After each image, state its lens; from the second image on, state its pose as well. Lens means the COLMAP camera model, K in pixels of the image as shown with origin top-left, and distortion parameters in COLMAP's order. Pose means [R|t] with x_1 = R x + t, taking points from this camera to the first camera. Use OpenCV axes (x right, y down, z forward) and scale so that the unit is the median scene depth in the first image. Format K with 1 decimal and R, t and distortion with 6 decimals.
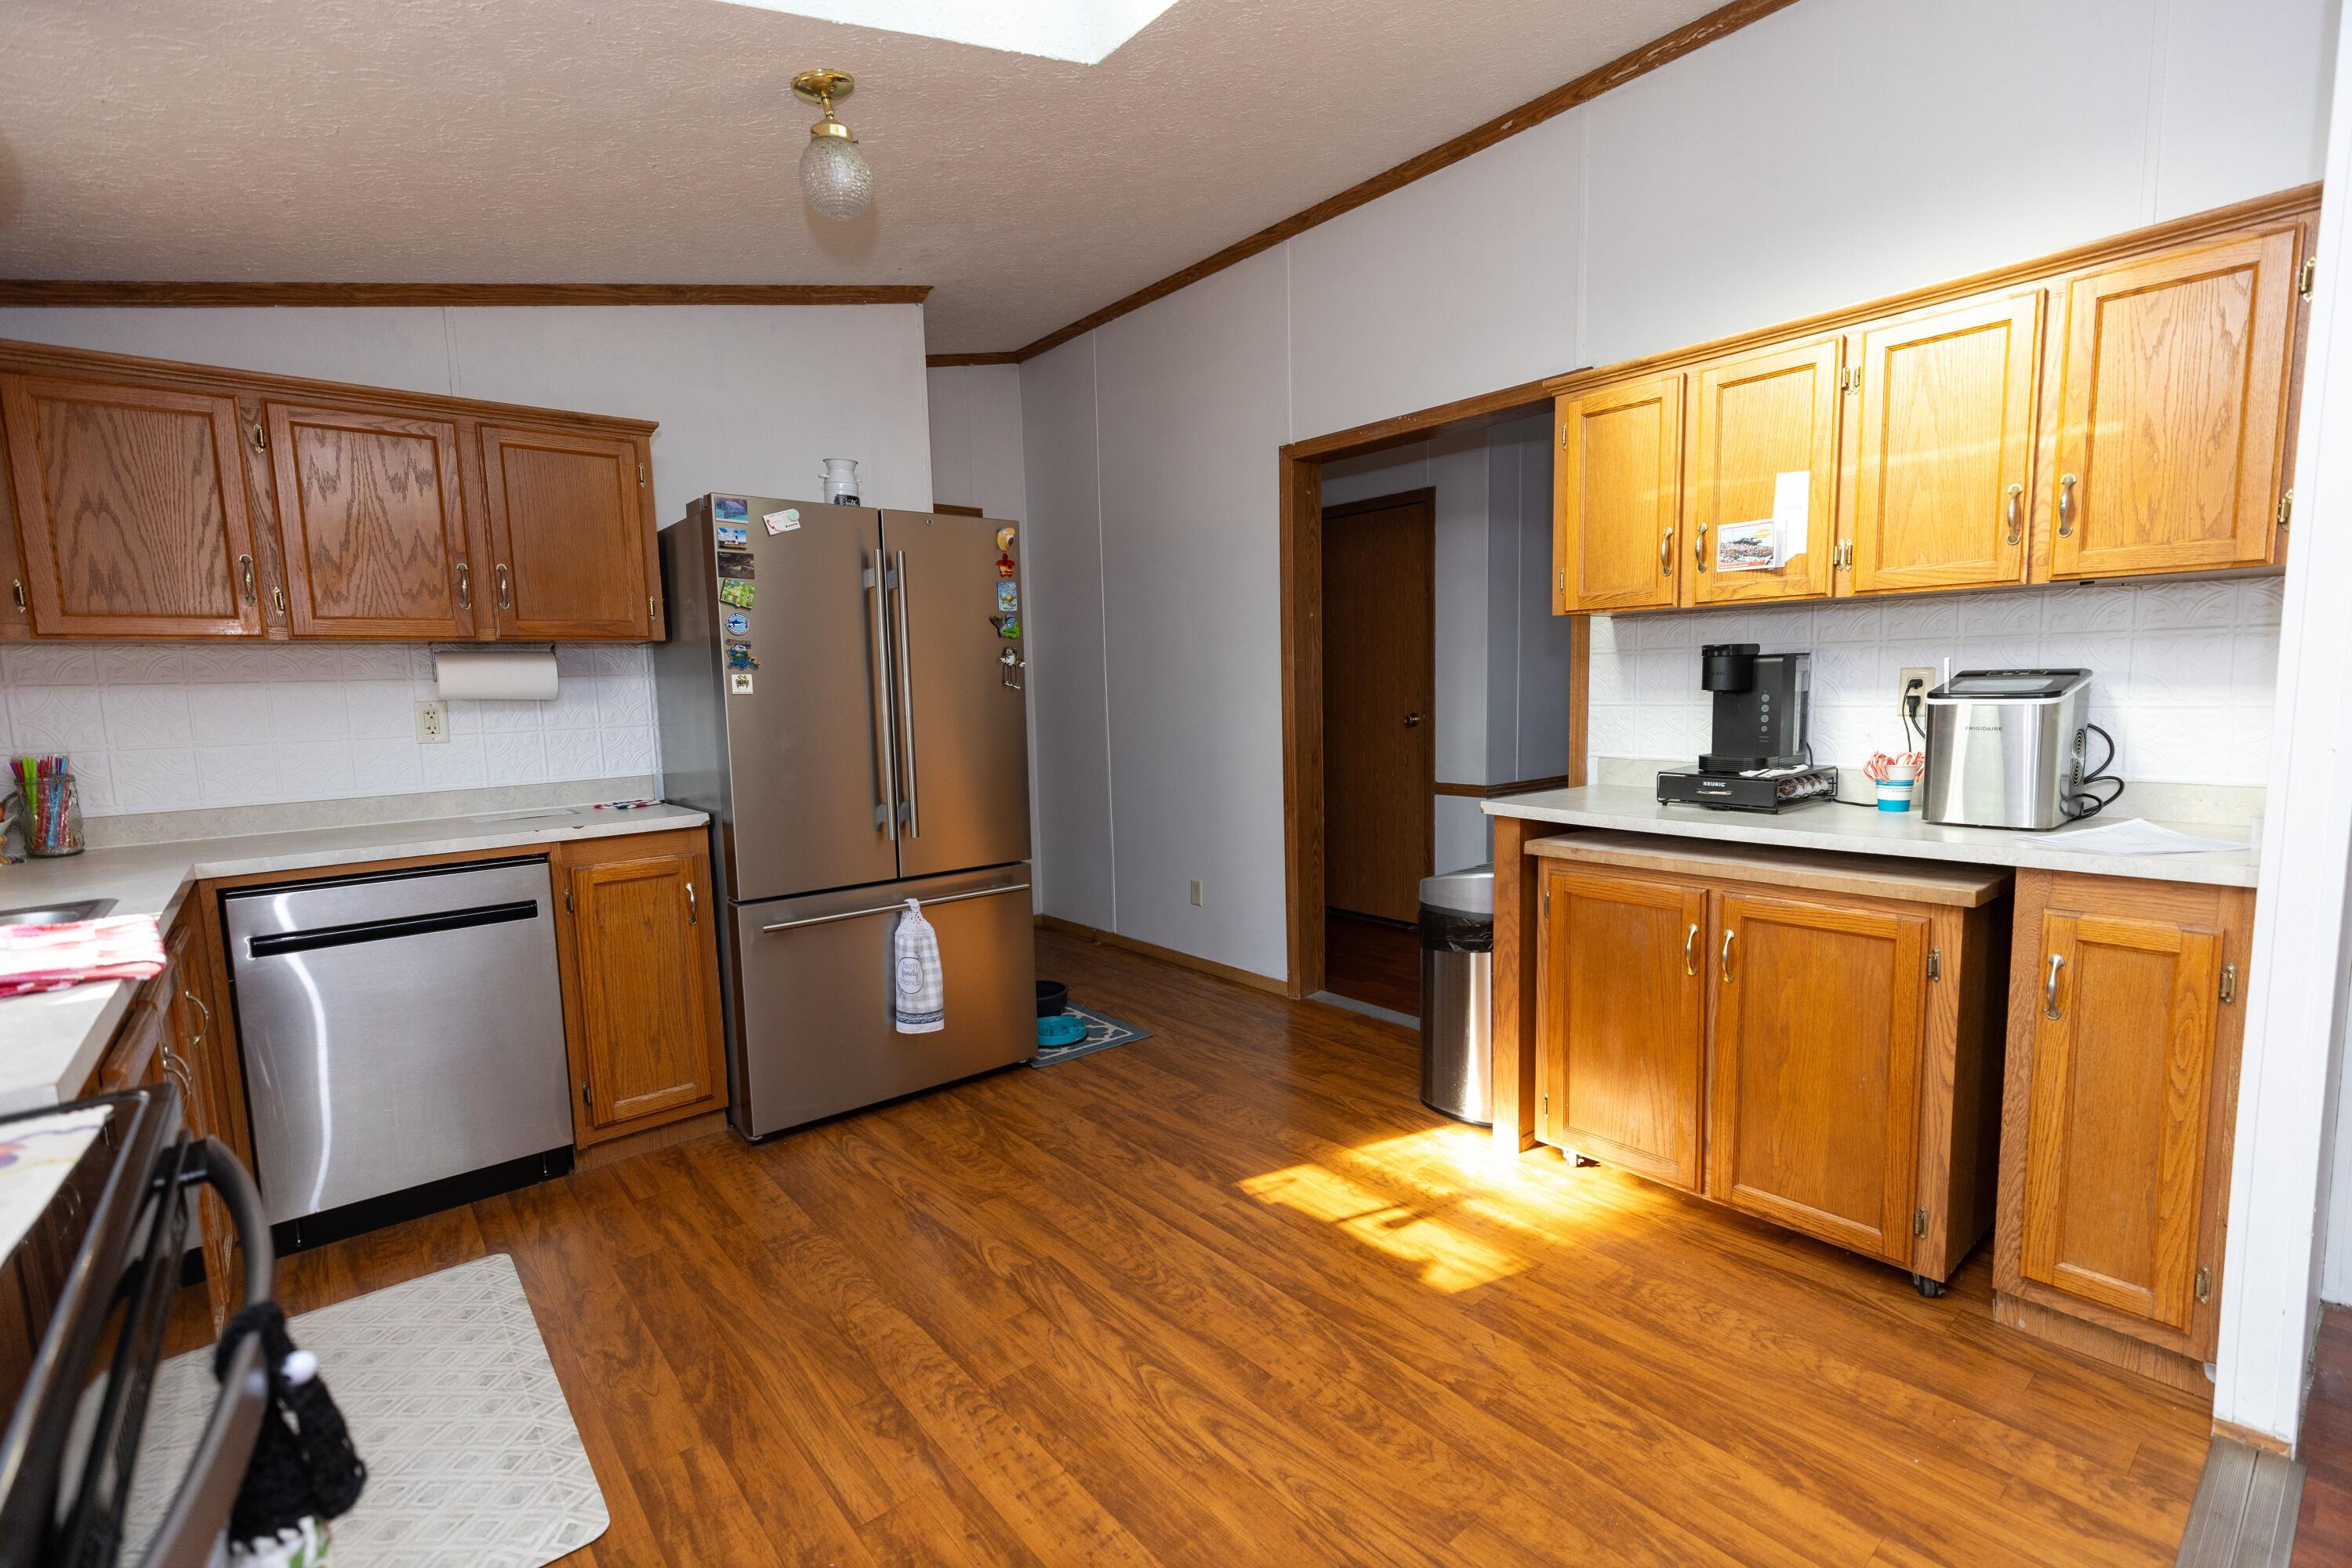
lens RADIAL K [[1092.8, 0, 1177.3], [0, 1092.8, 797.3], [0, 0, 1]] dist [0.006108, -0.000673]
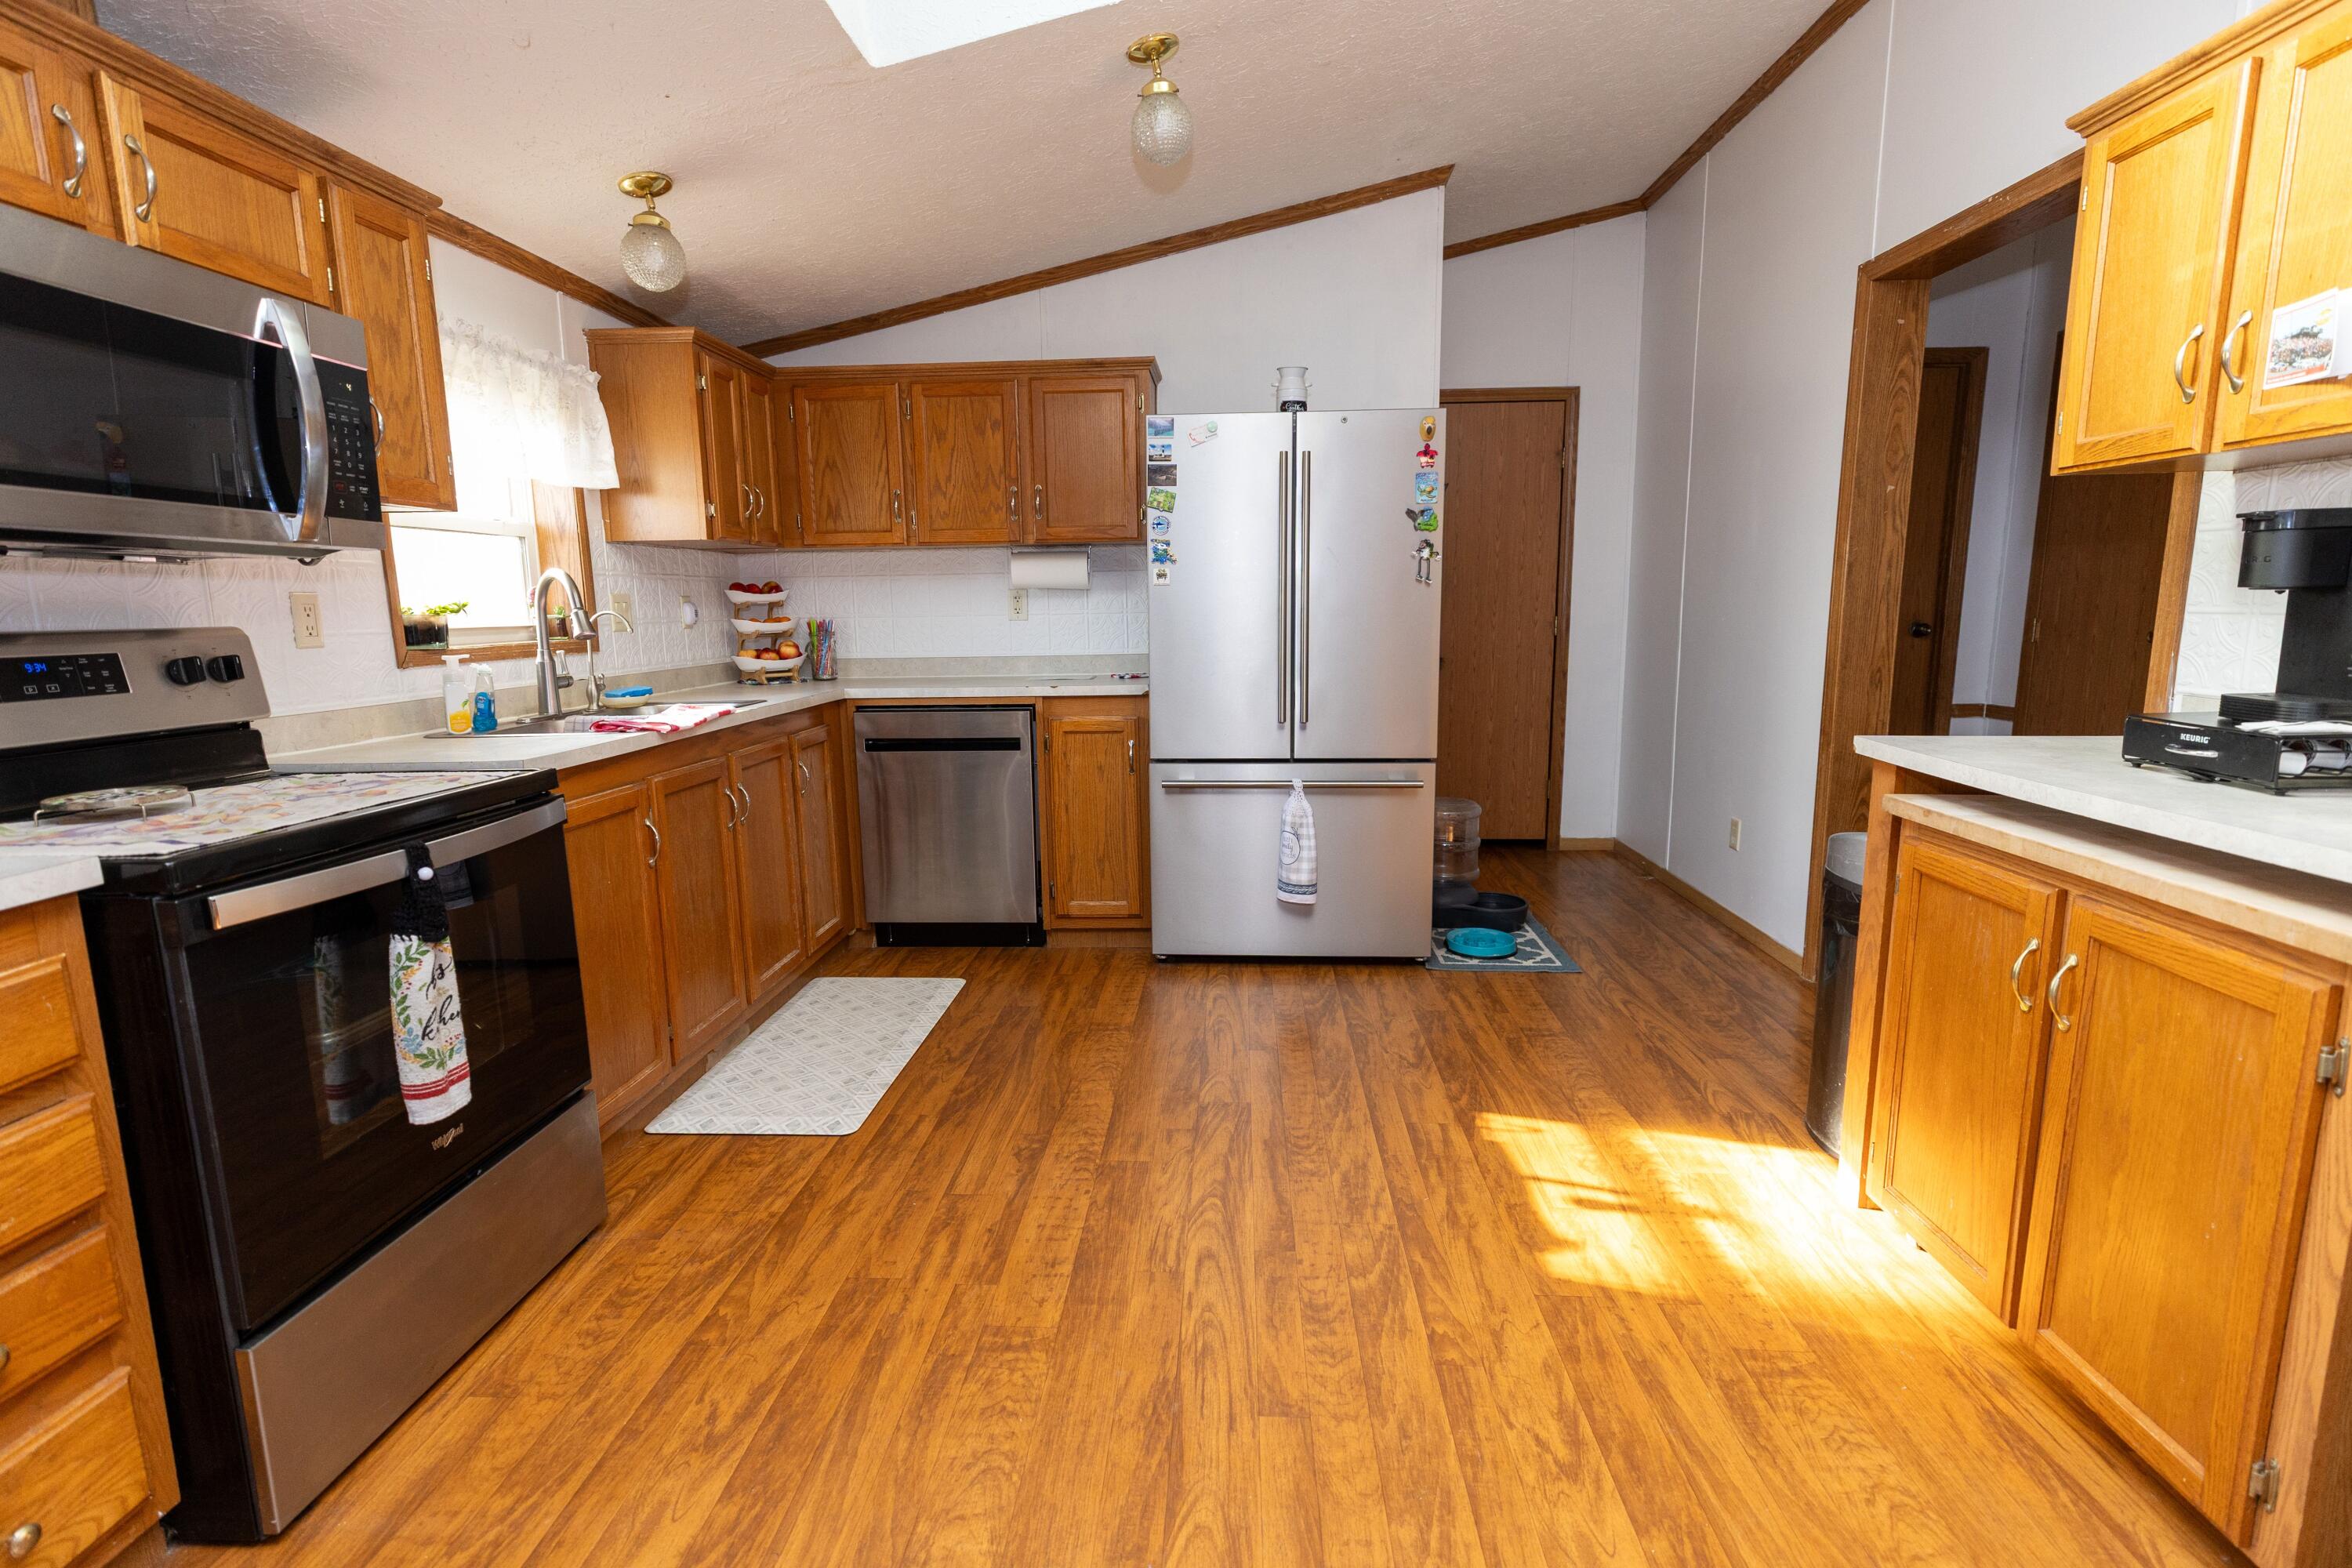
lens RADIAL K [[1142.2, 0, 1133.3], [0, 1142.2, 789.4], [0, 0, 1]] dist [0.001093, -0.000283]
pose [[0.701995, 0.131541, -0.699928, 0.512507], [-0.079573, 0.991128, 0.106459, -0.004227], [0.707722, -0.019038, 0.706234, 0.104308]]
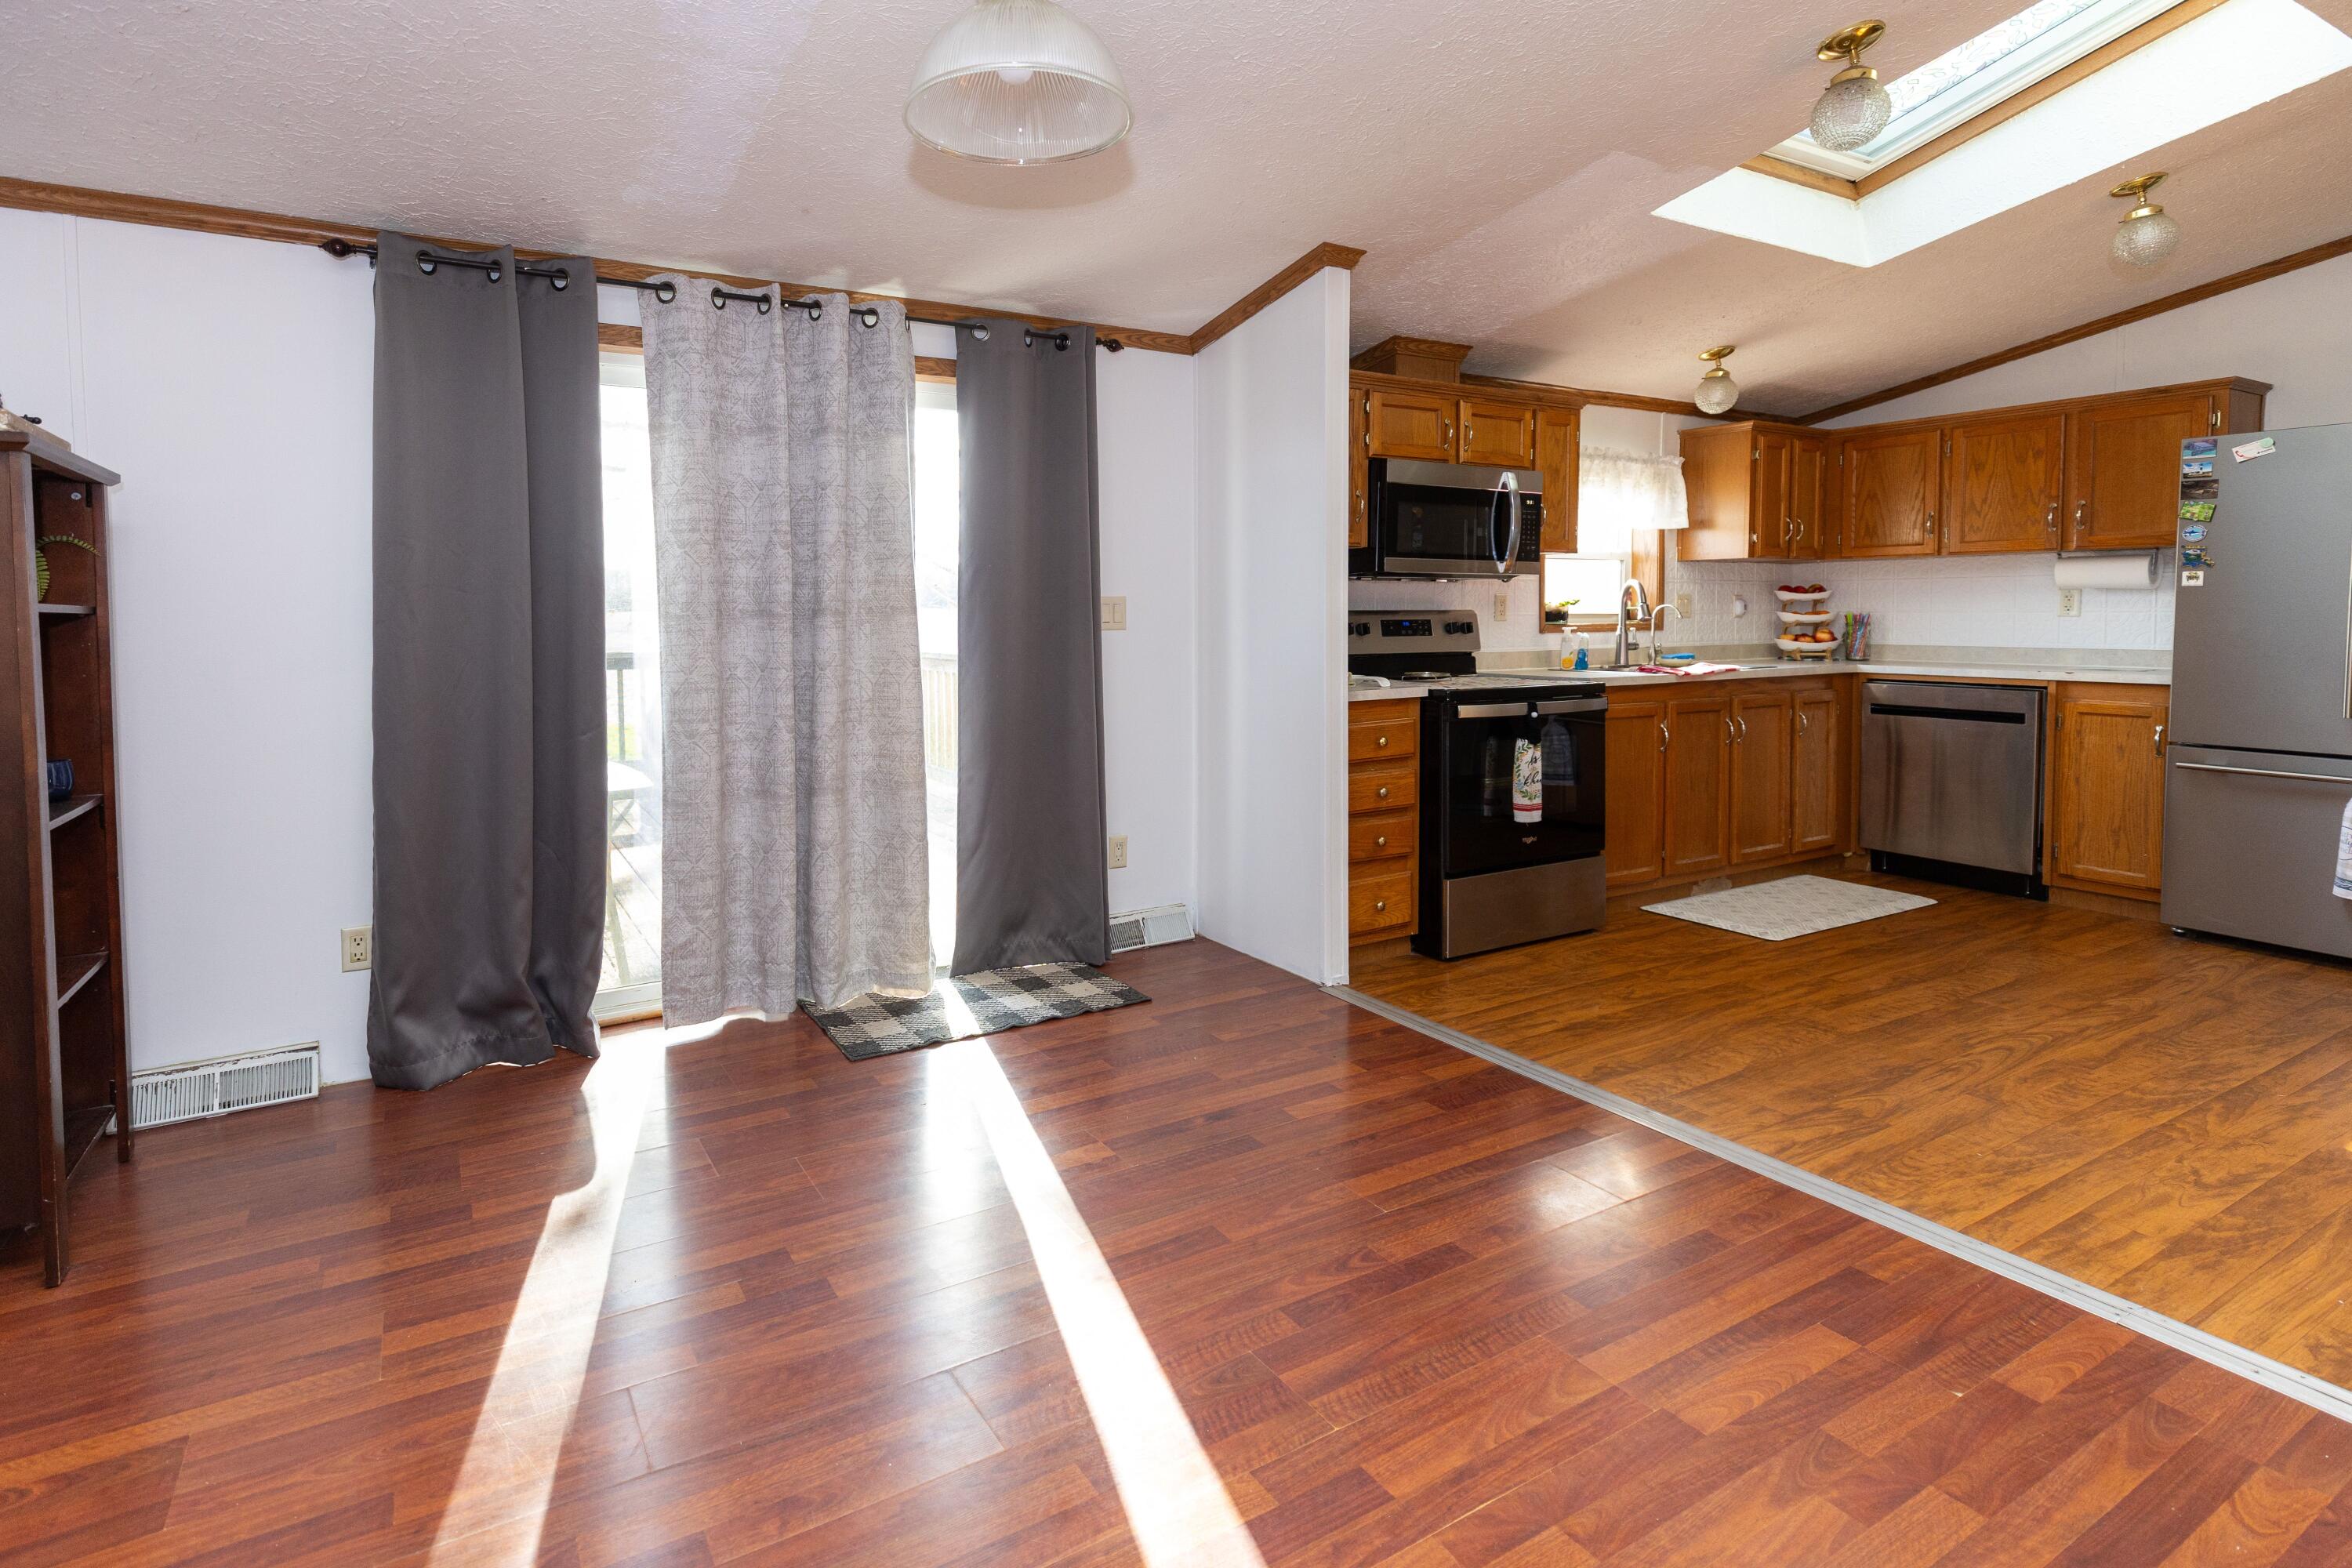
lens RADIAL K [[1073.7, 0, 1016.9], [0, 1073.7, 659.6], [0, 0, 1]] dist [0.012351, -0.002055]
pose [[-0.253447, 0.072614, -0.964620, 1.327244], [-0.091983, 0.990851, 0.098756, -0.005285], [0.962966, 0.113758, -0.244449, -0.042542]]
